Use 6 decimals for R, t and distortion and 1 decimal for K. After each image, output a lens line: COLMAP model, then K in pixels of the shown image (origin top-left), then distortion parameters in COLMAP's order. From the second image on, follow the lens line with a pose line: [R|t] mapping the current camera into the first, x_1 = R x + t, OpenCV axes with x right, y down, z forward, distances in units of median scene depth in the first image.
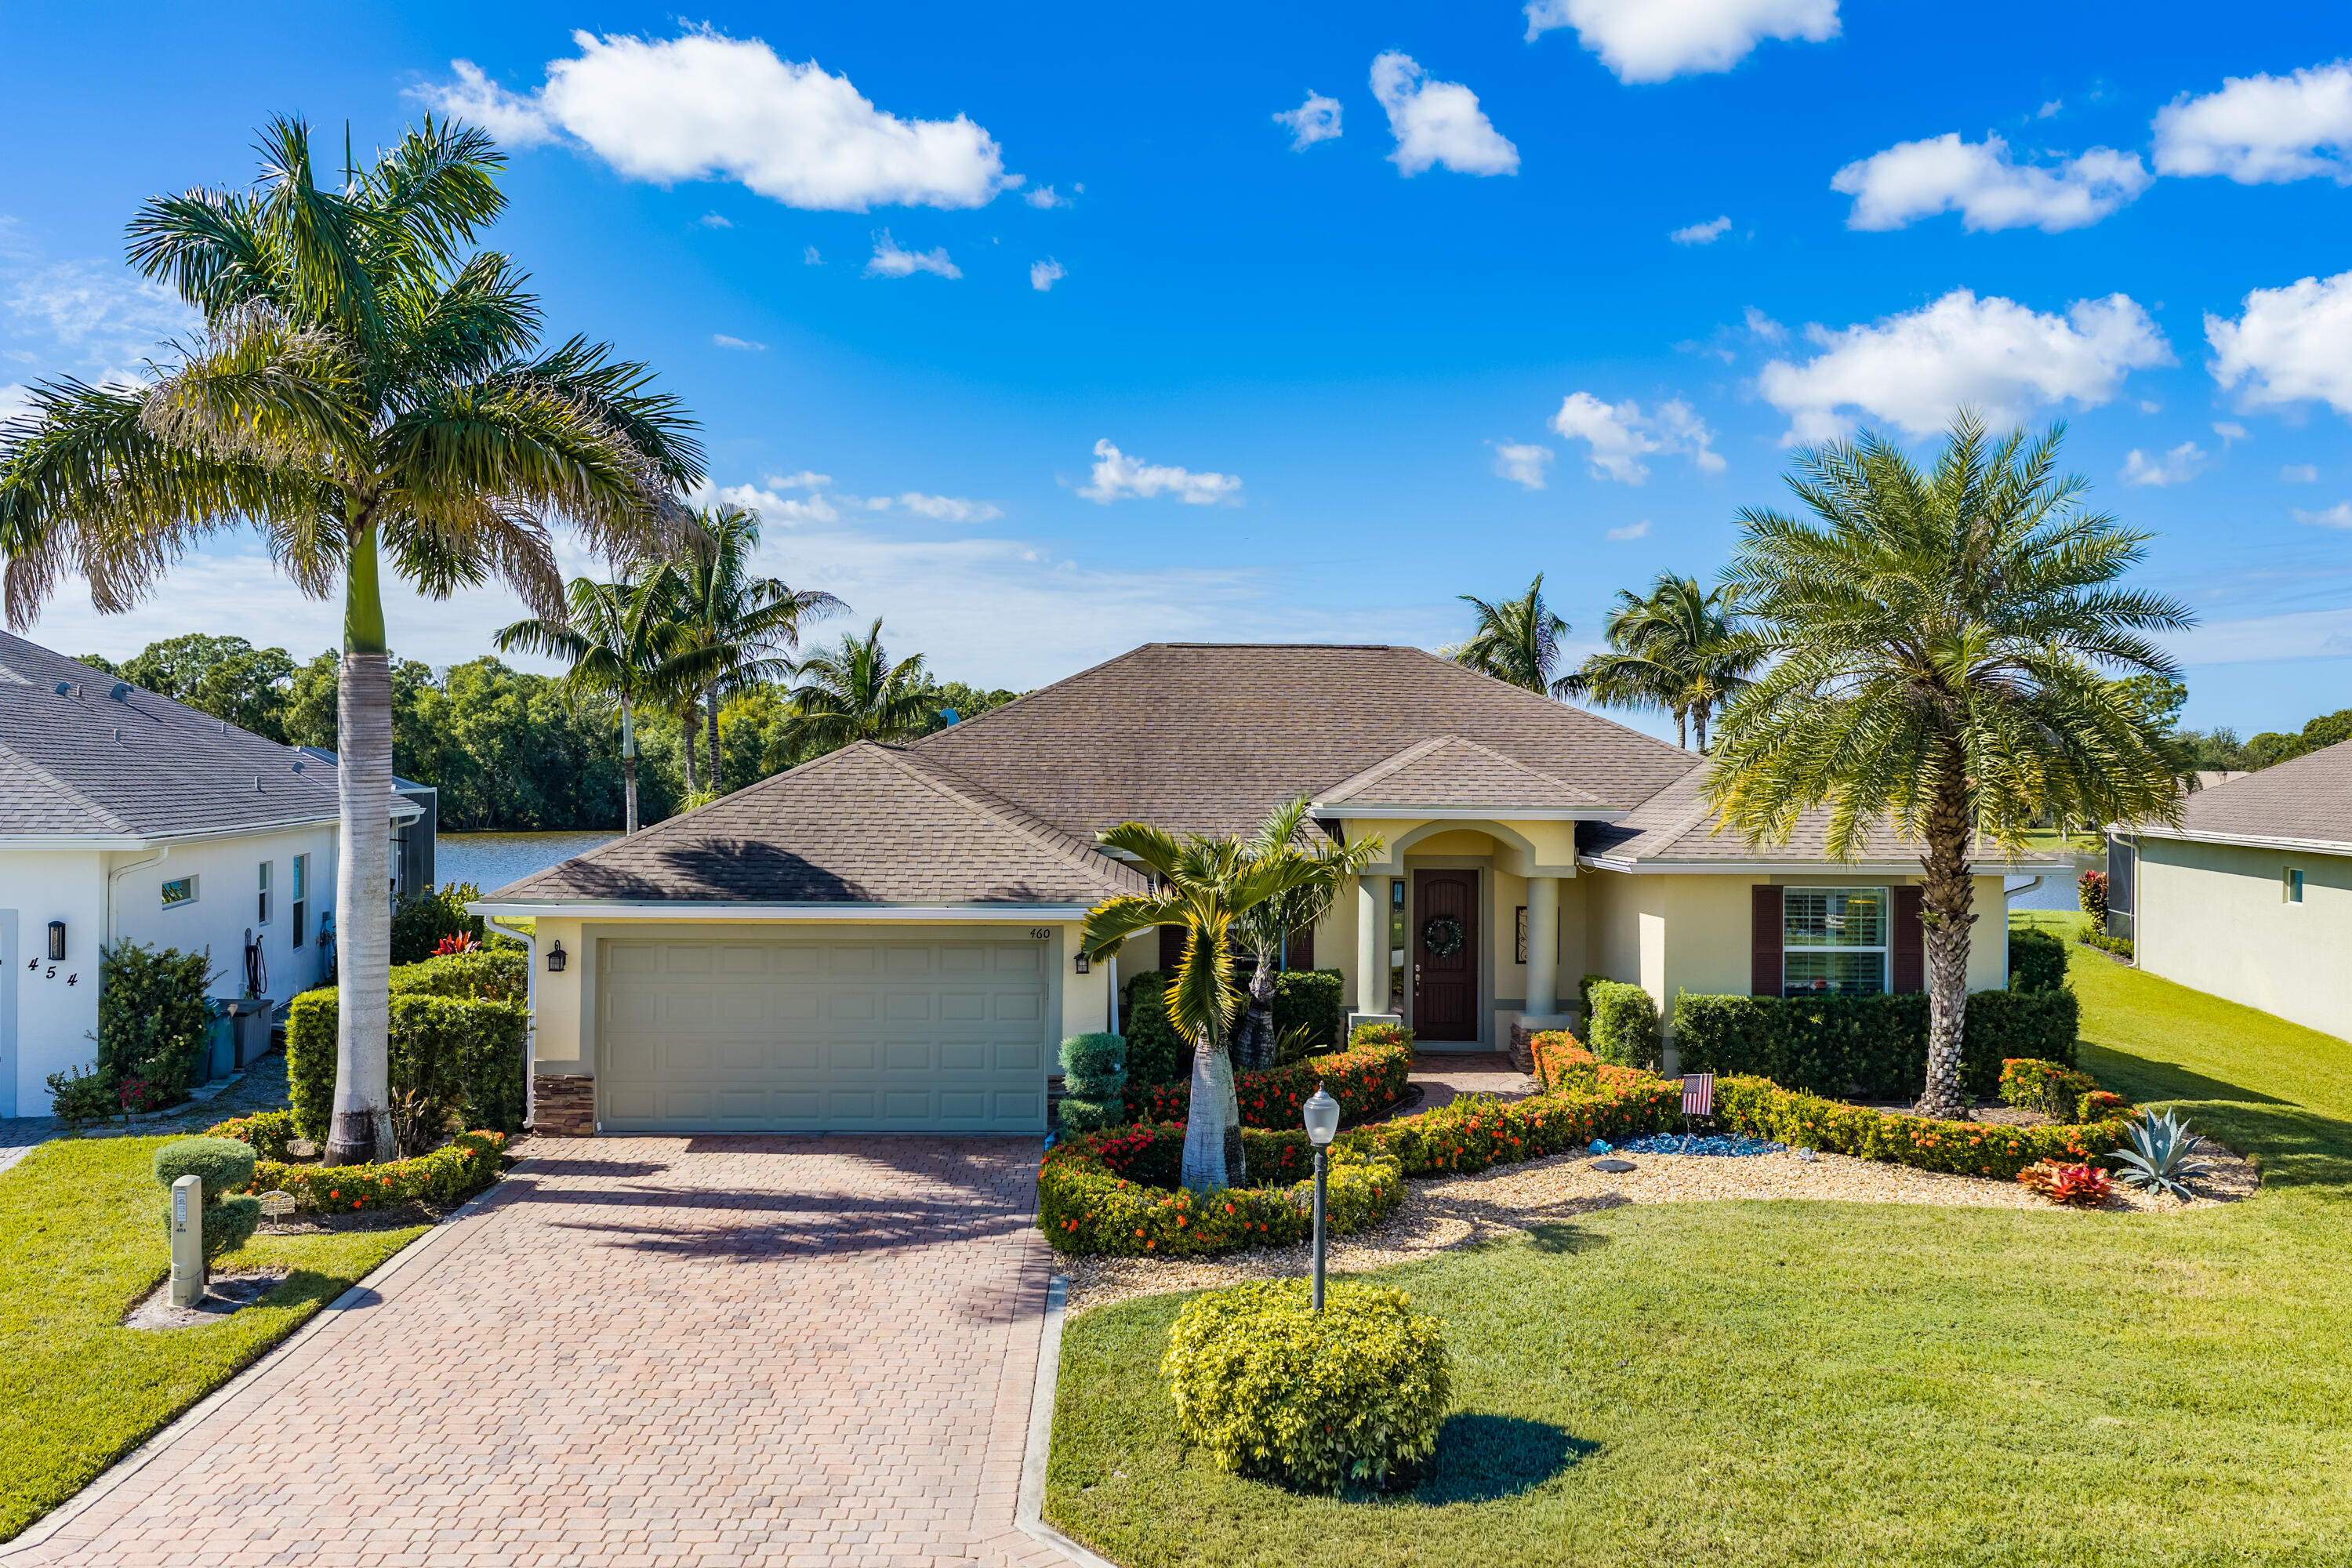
lens RADIAL K [[1953.8, 0, 1173.8], [0, 1953.8, 776.1], [0, 0, 1]] dist [0.008785, -0.013477]
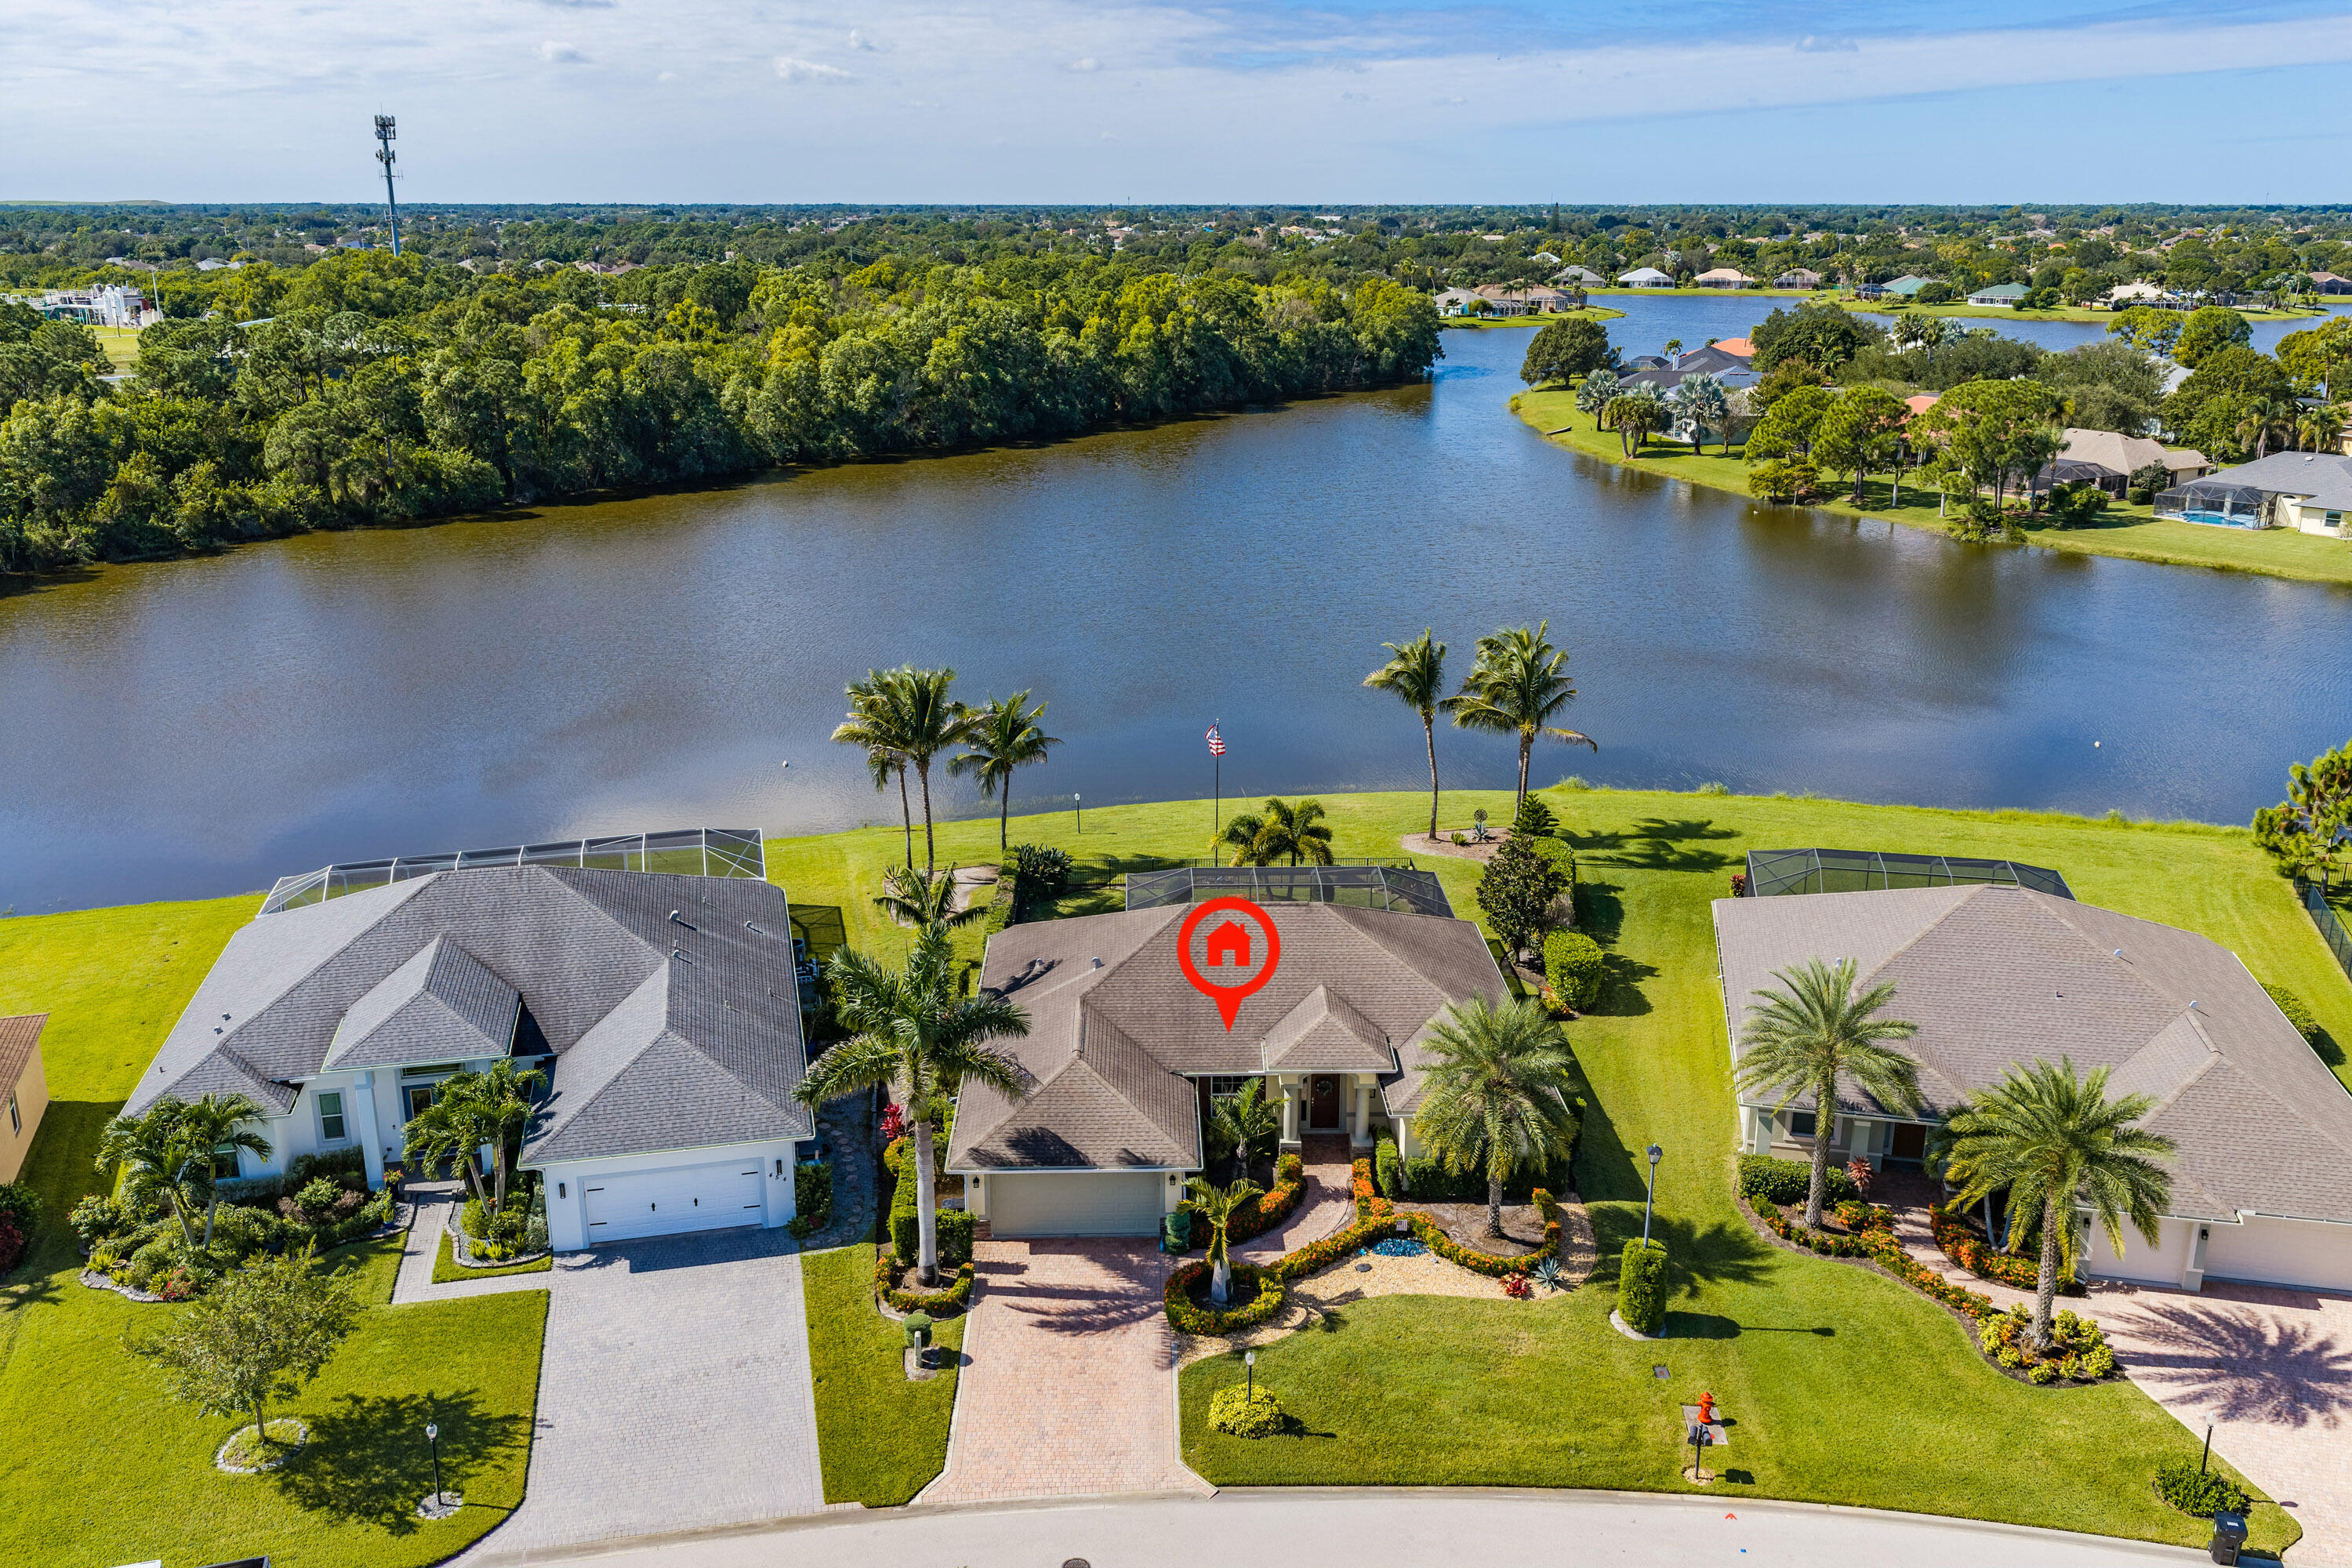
lens RADIAL K [[1953.8, 0, 1168.0], [0, 1953.8, 782.3], [0, 0, 1]] dist [0.008785, -0.013477]
pose [[0.999932, -0.007575, -0.008843, -0.028840], [0.009793, 0.957977, 0.286679, -1.338867], [0.006300, -0.286746, 0.957986, -1.570459]]
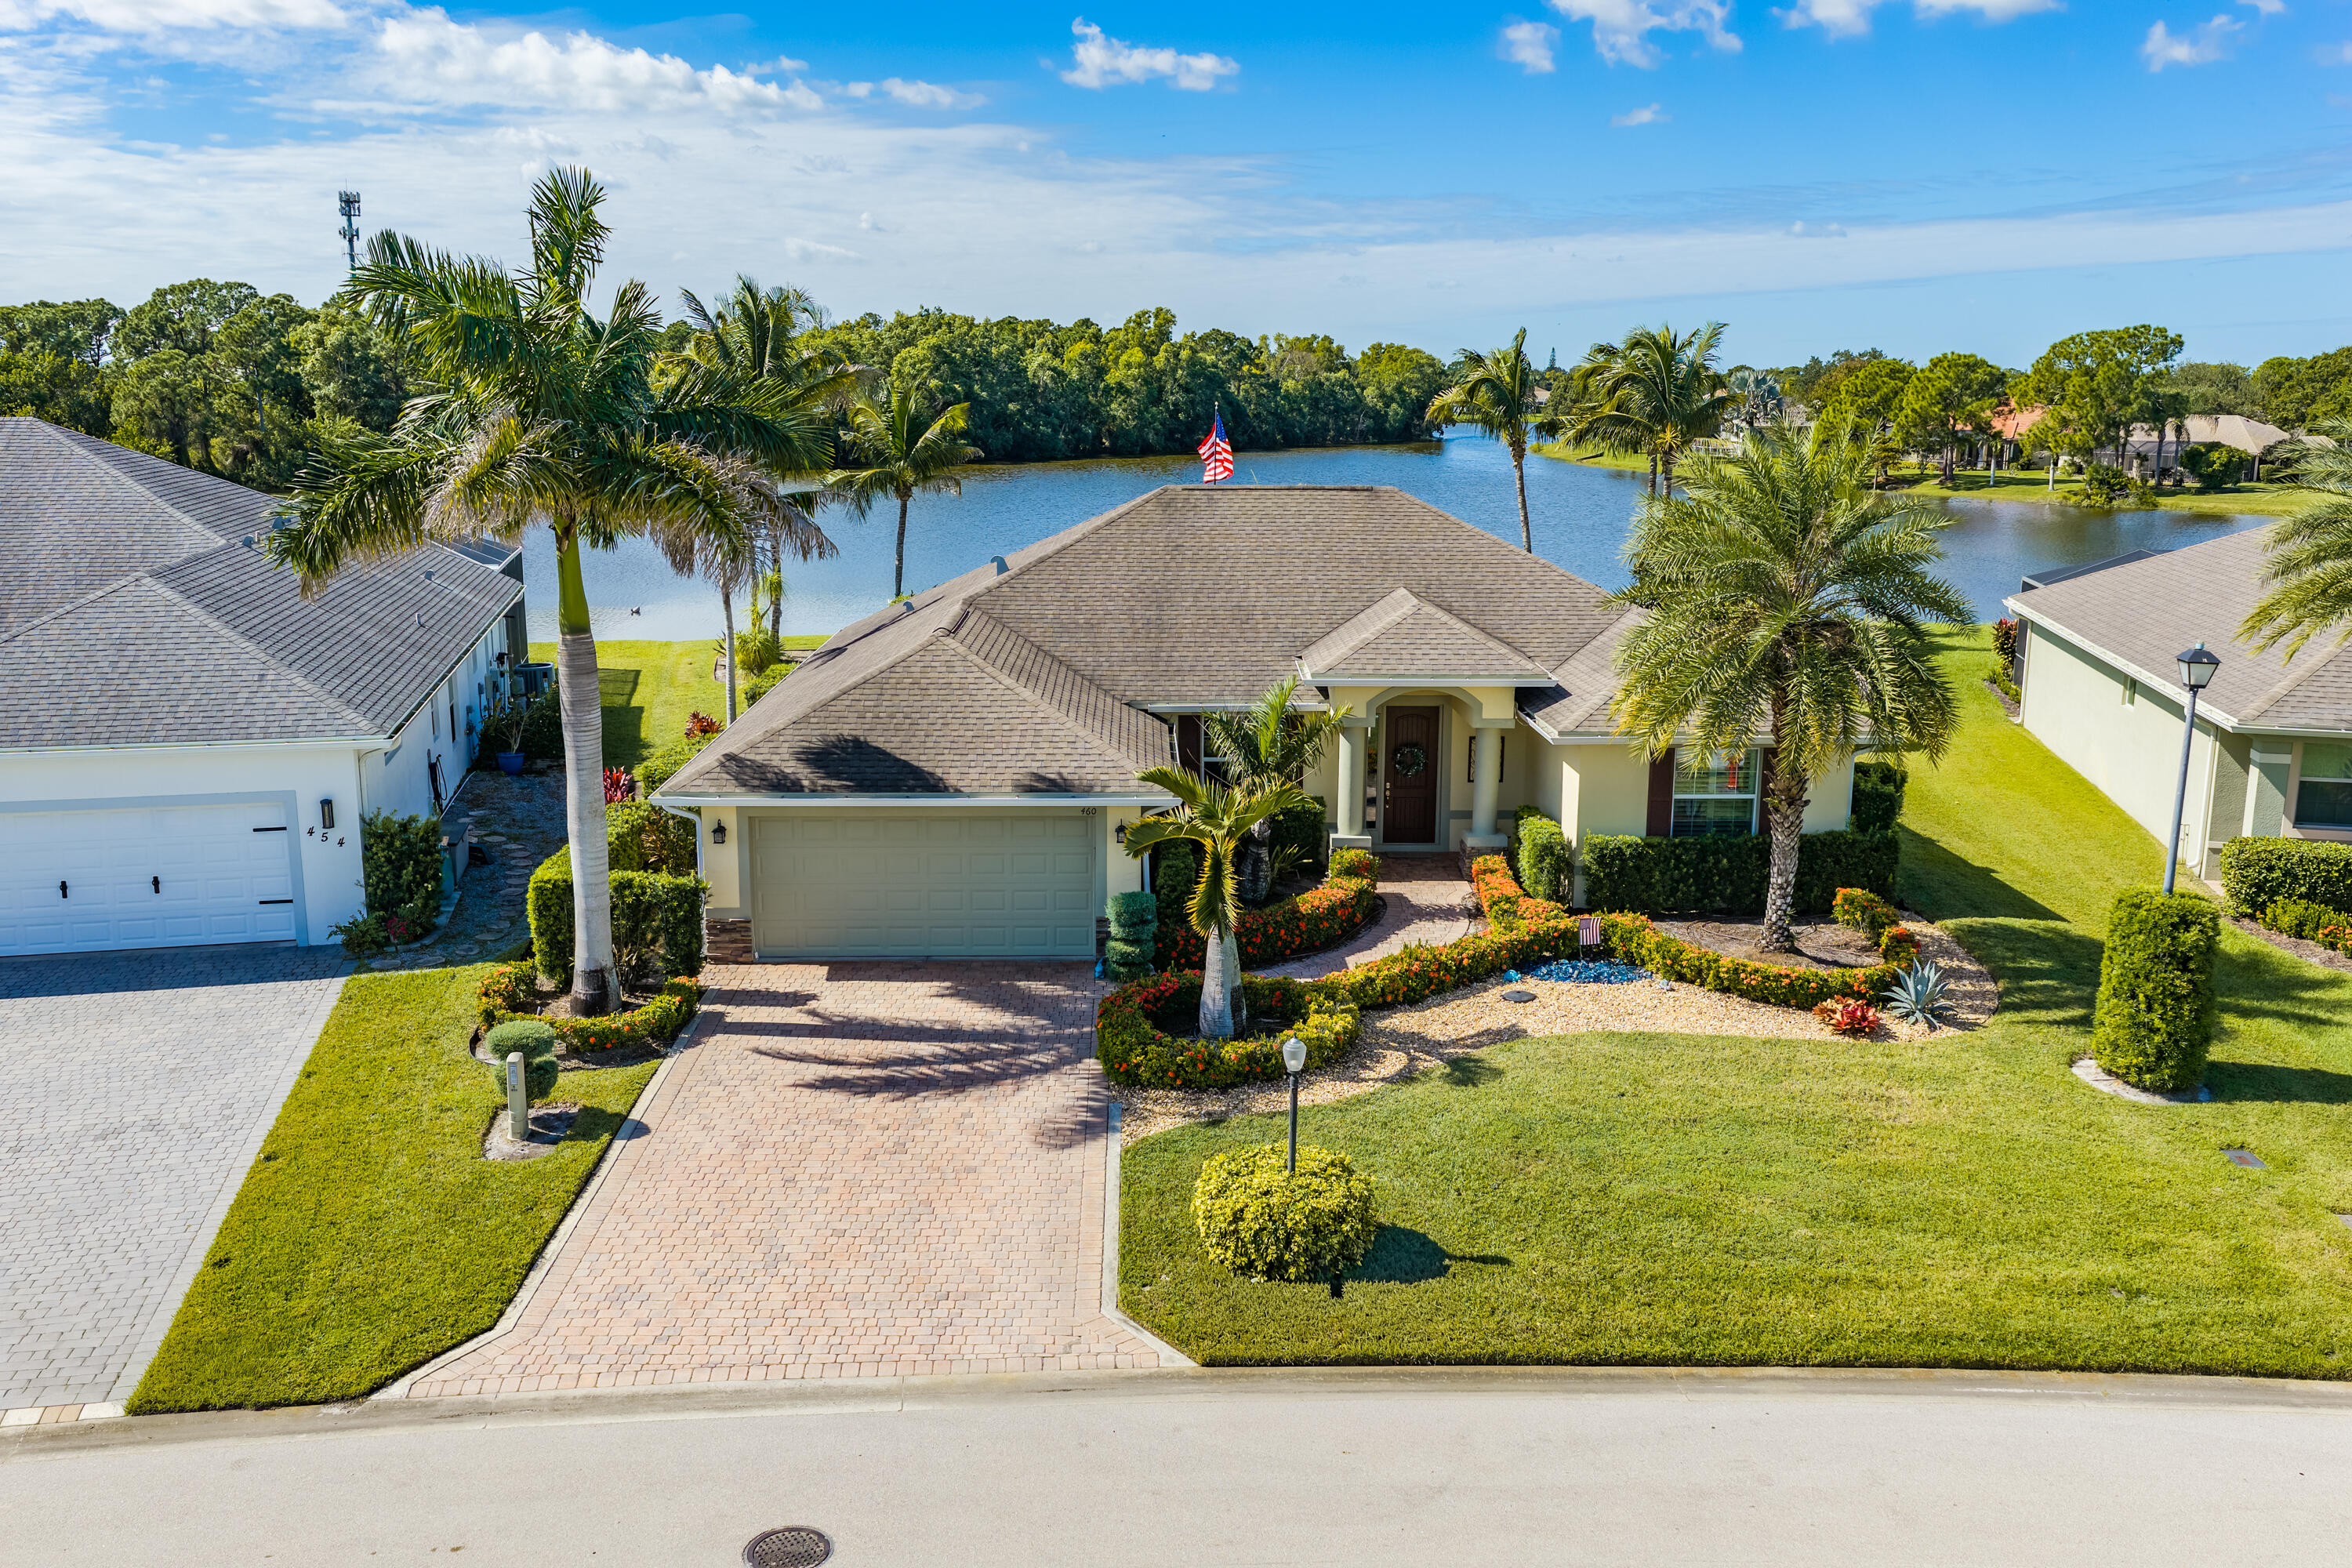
lens RADIAL K [[1953.8, 0, 1172.8], [0, 1953.8, 782.2], [0, 0, 1]] dist [0.008785, -0.013477]
pose [[0.999990, -0.002994, -0.003329, -0.009396], [0.003608, 0.979155, 0.203081, -0.228427], [0.002652, -0.203091, 0.979156, -0.301325]]
